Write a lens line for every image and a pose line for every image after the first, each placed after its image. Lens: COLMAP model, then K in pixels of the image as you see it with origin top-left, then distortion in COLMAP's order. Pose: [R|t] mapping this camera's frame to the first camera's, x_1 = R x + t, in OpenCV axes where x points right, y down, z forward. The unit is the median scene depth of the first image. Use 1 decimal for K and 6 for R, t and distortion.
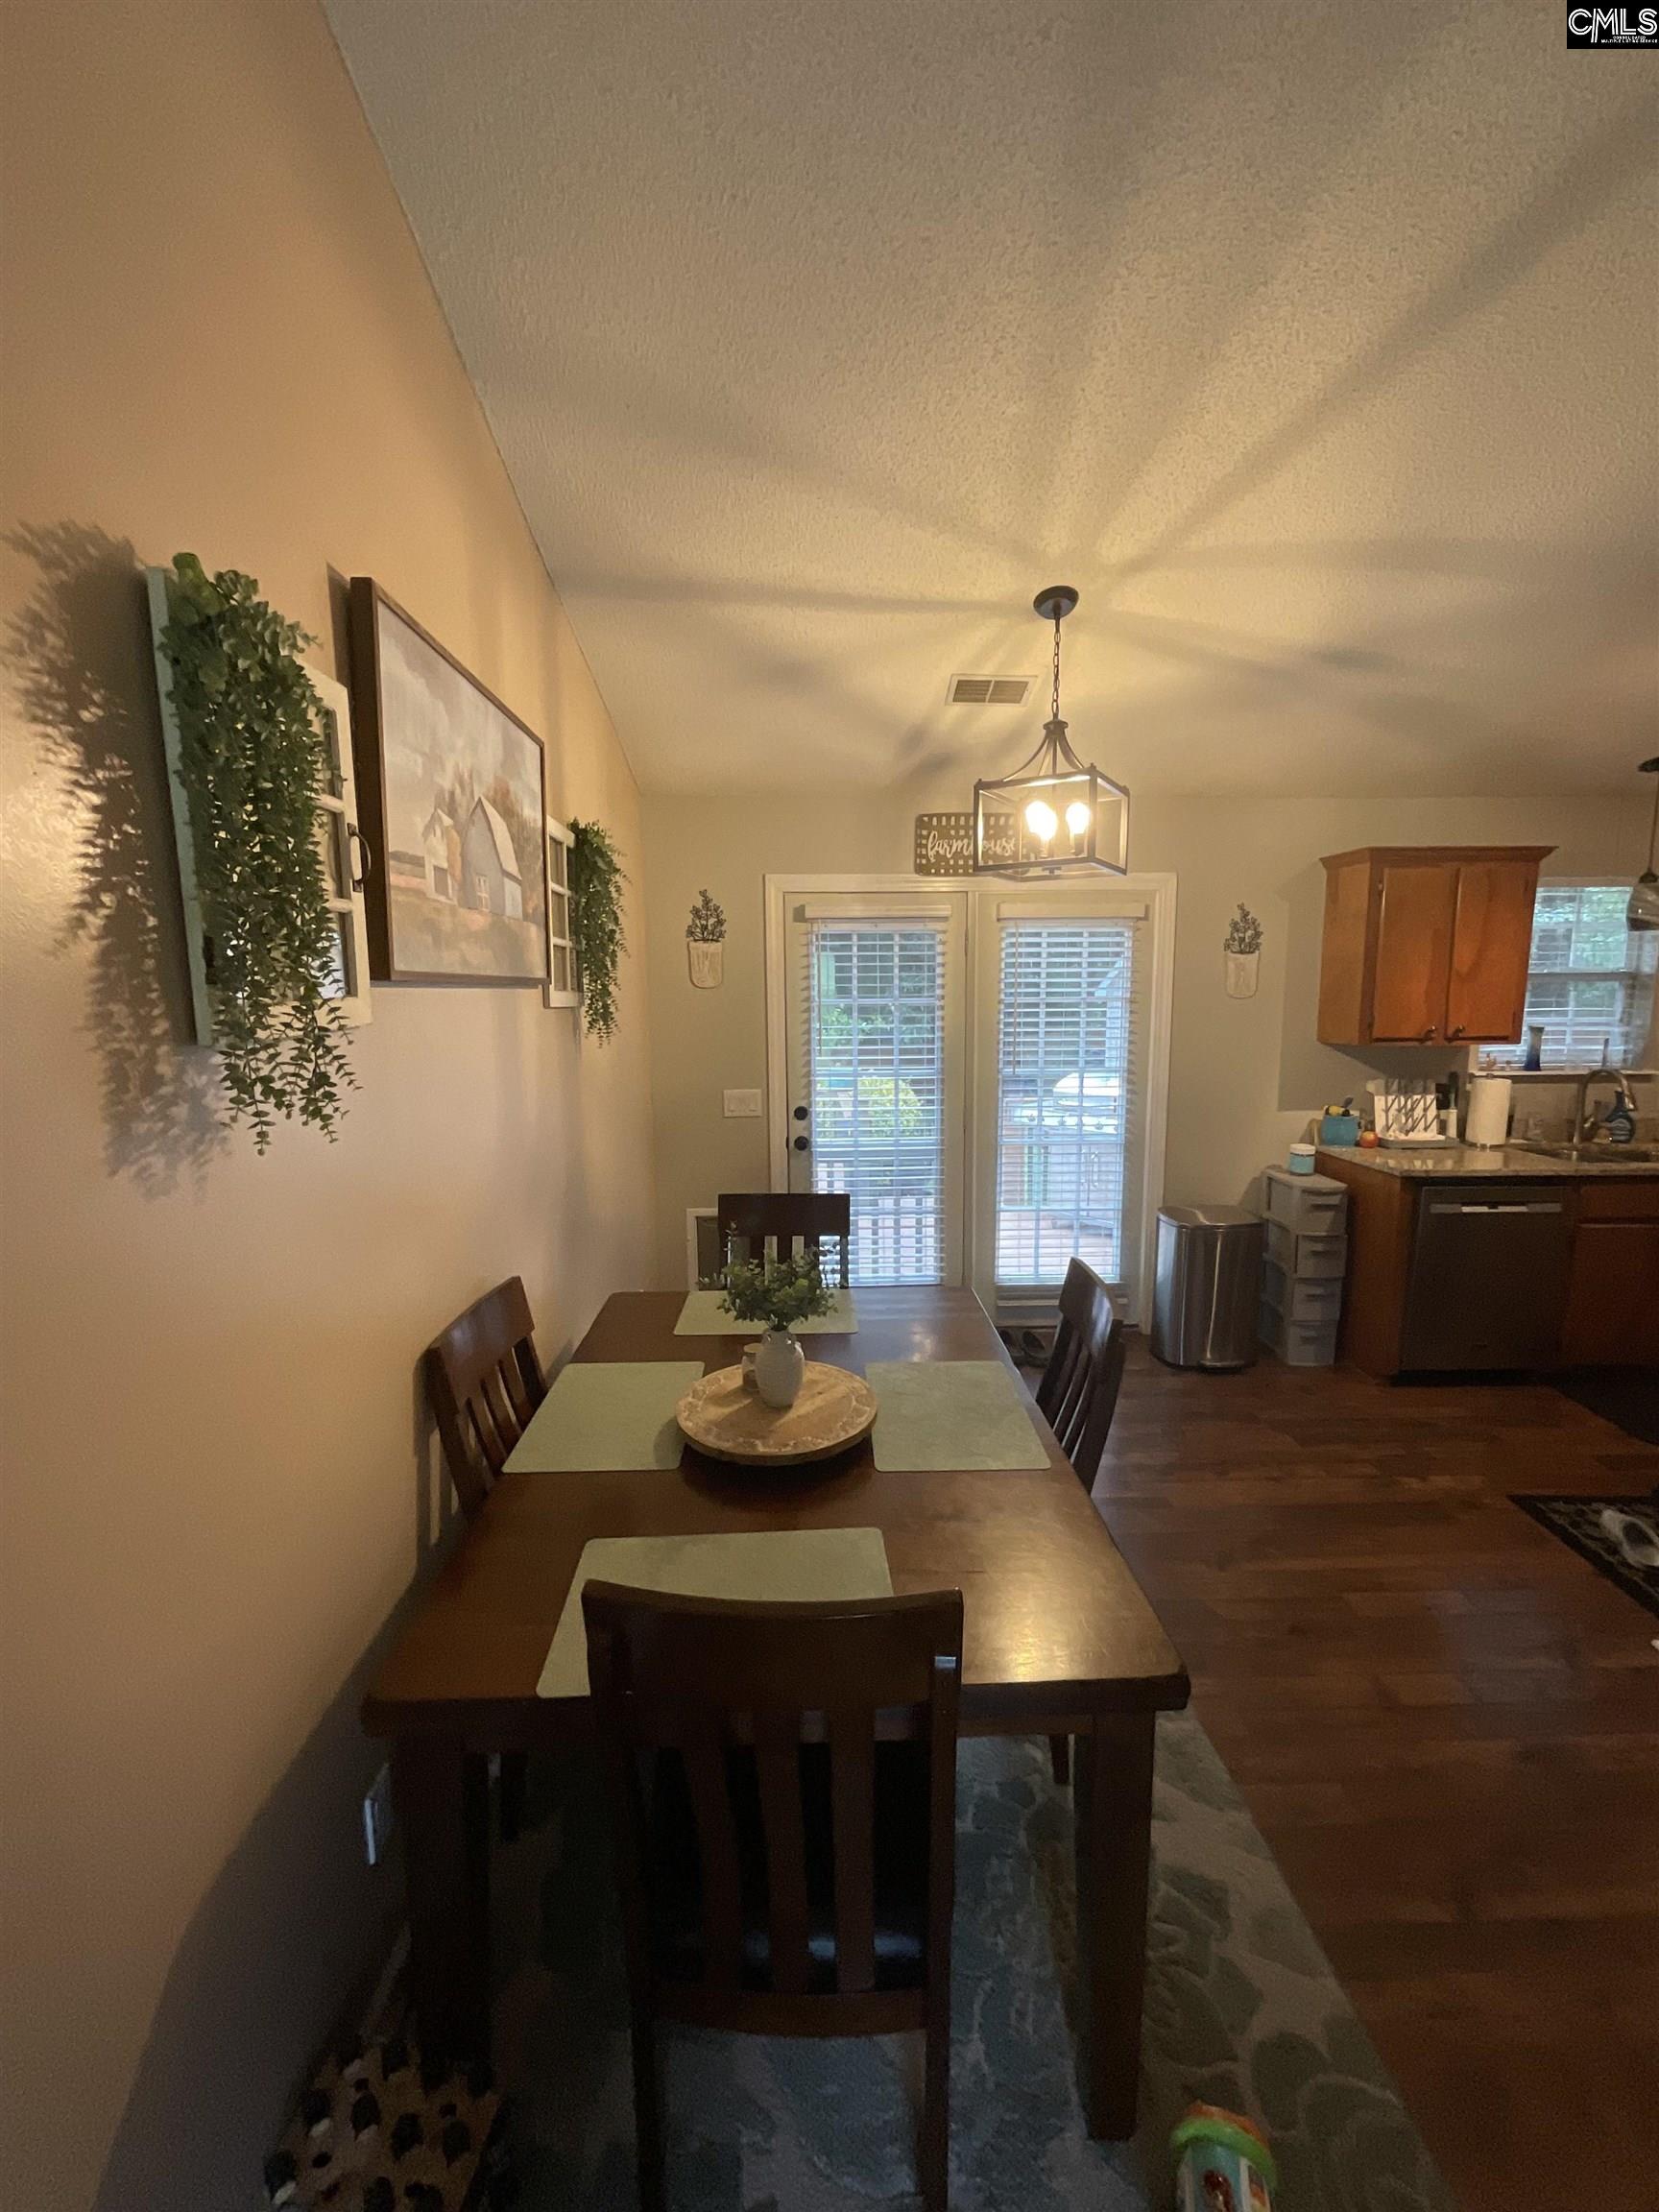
lens RADIAL K [[889.5, 0, 829.5], [0, 889.5, 1106.0], [0, 0, 1]] dist [0.000748, -0.000619]
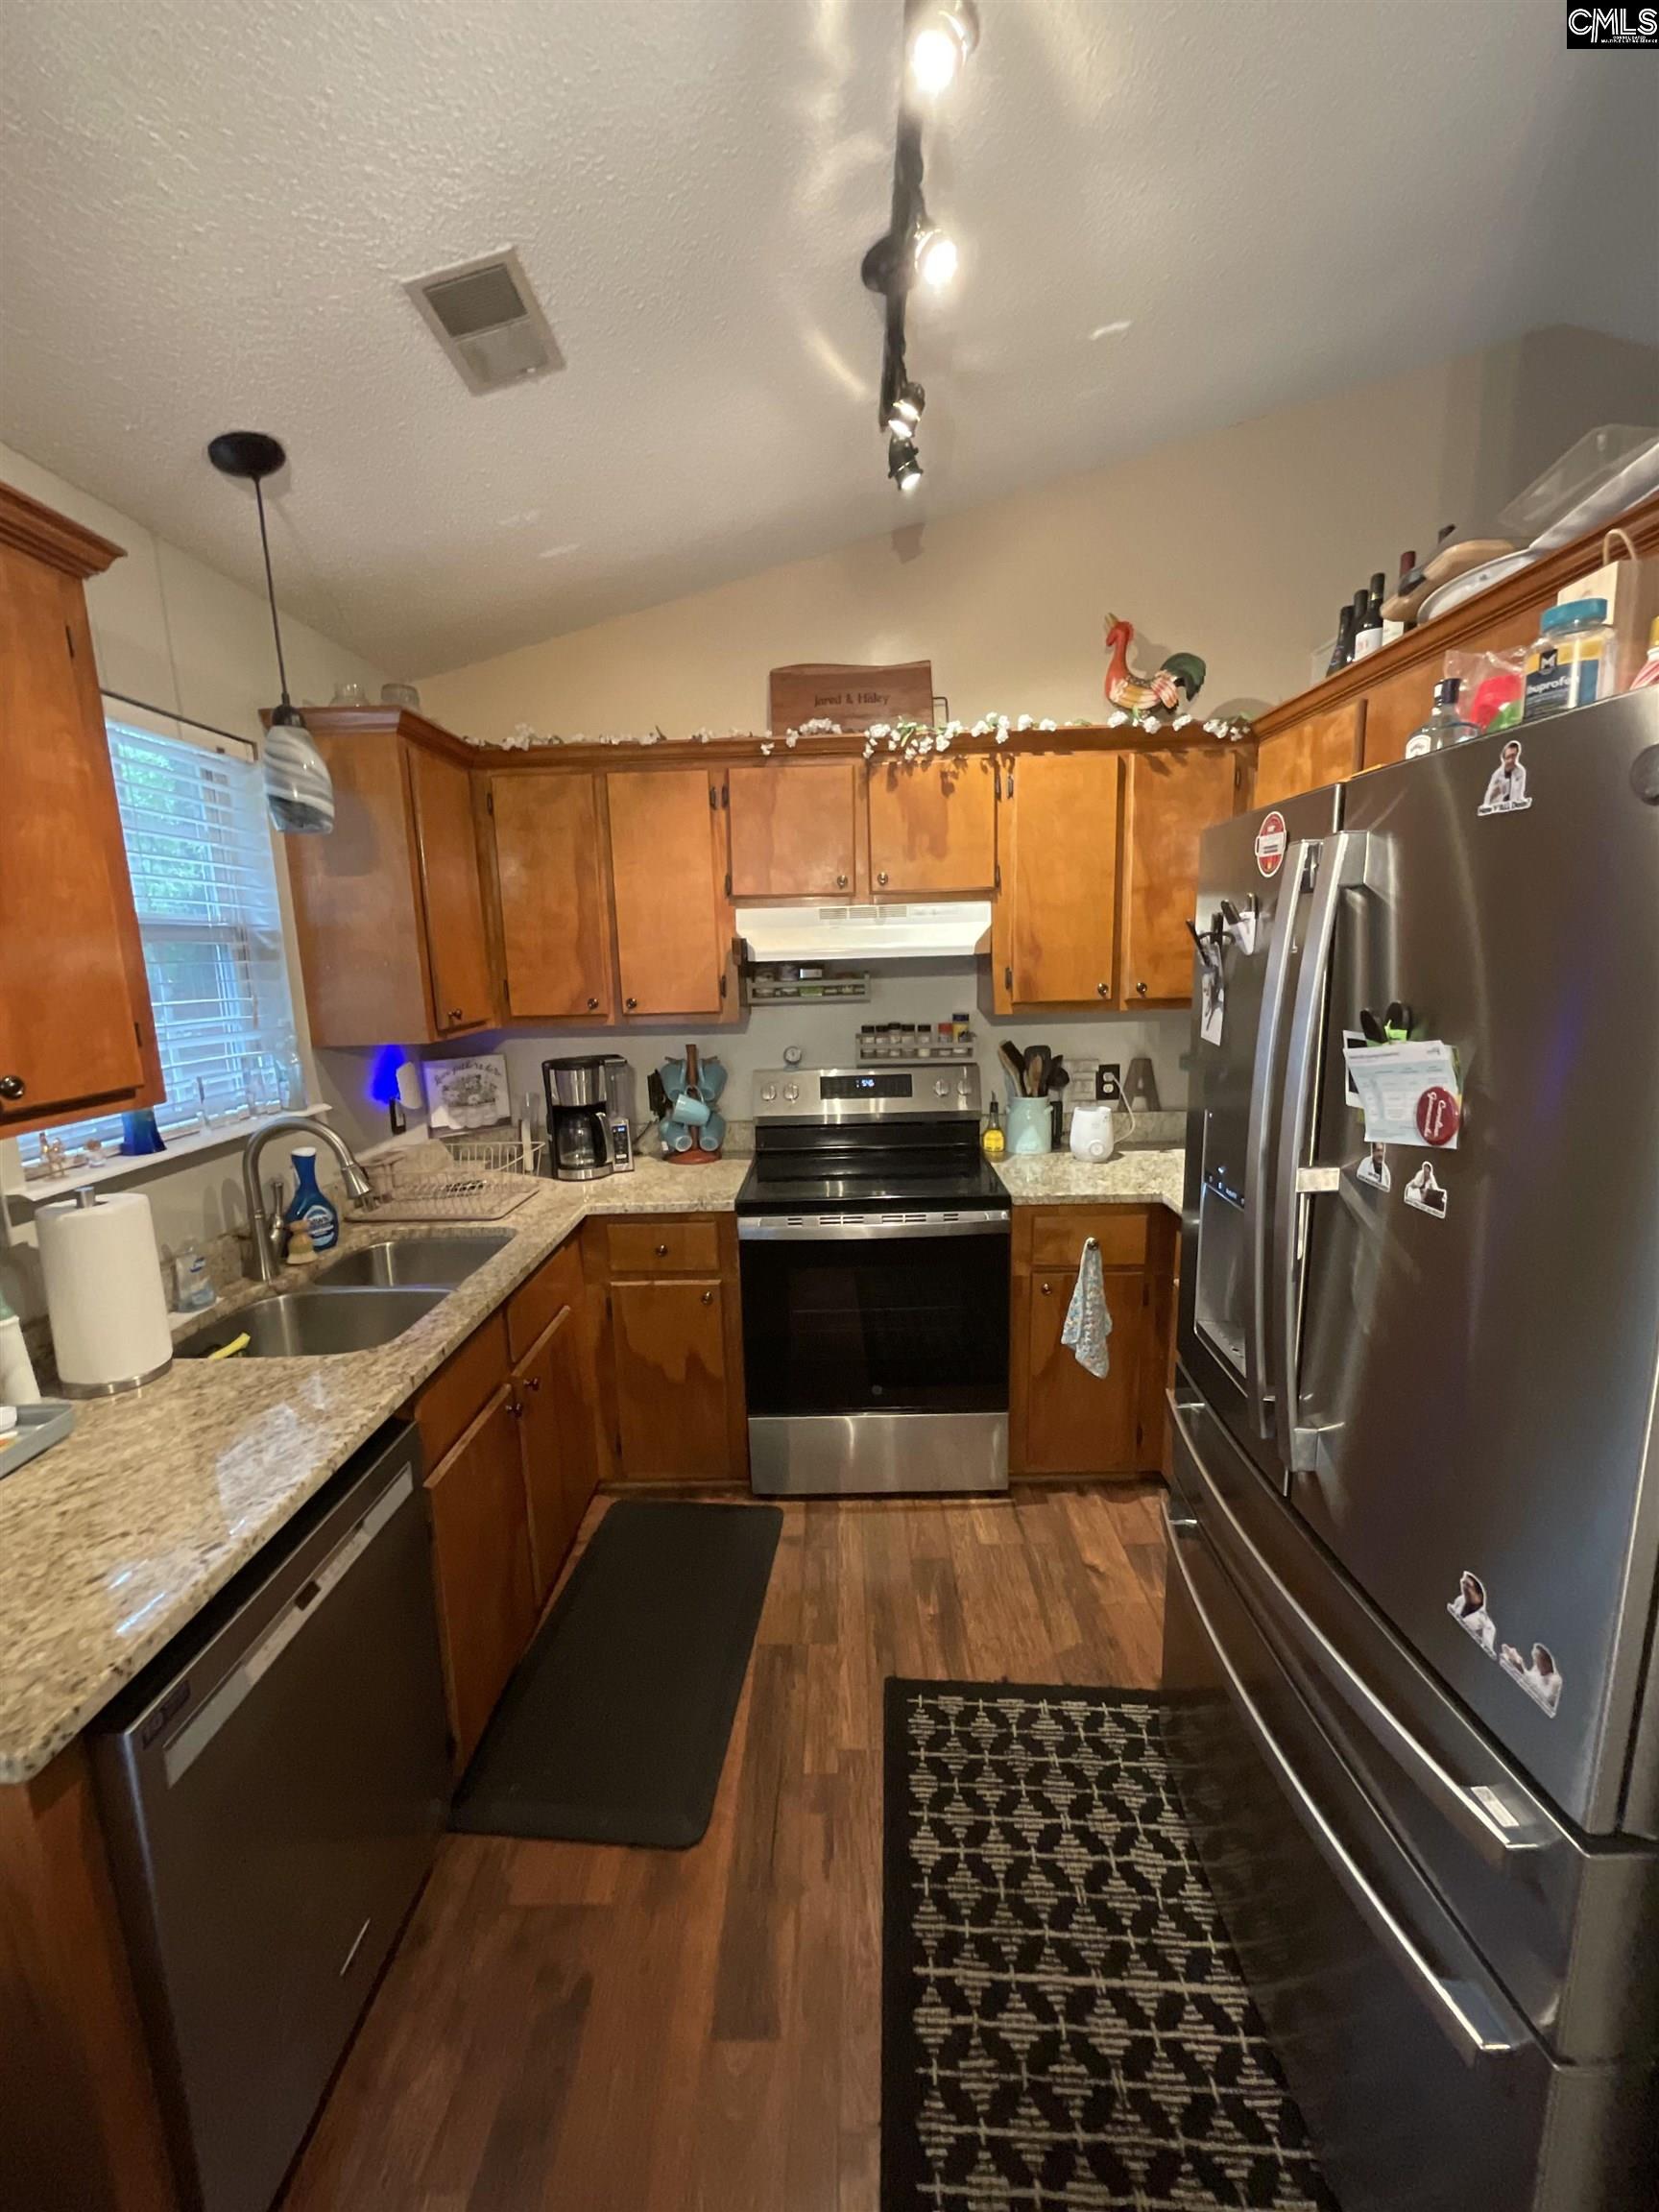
lens RADIAL K [[889.5, 0, 829.5], [0, 889.5, 1106.0], [0, 0, 1]] dist [0.000748, -0.000619]
pose [[0.031016, -0.171445, 0.984705, 0.395576], [0.161362, 0.973115, 0.164344, -0.080117], [-0.986408, 0.153796, 0.057847, 0.664250]]
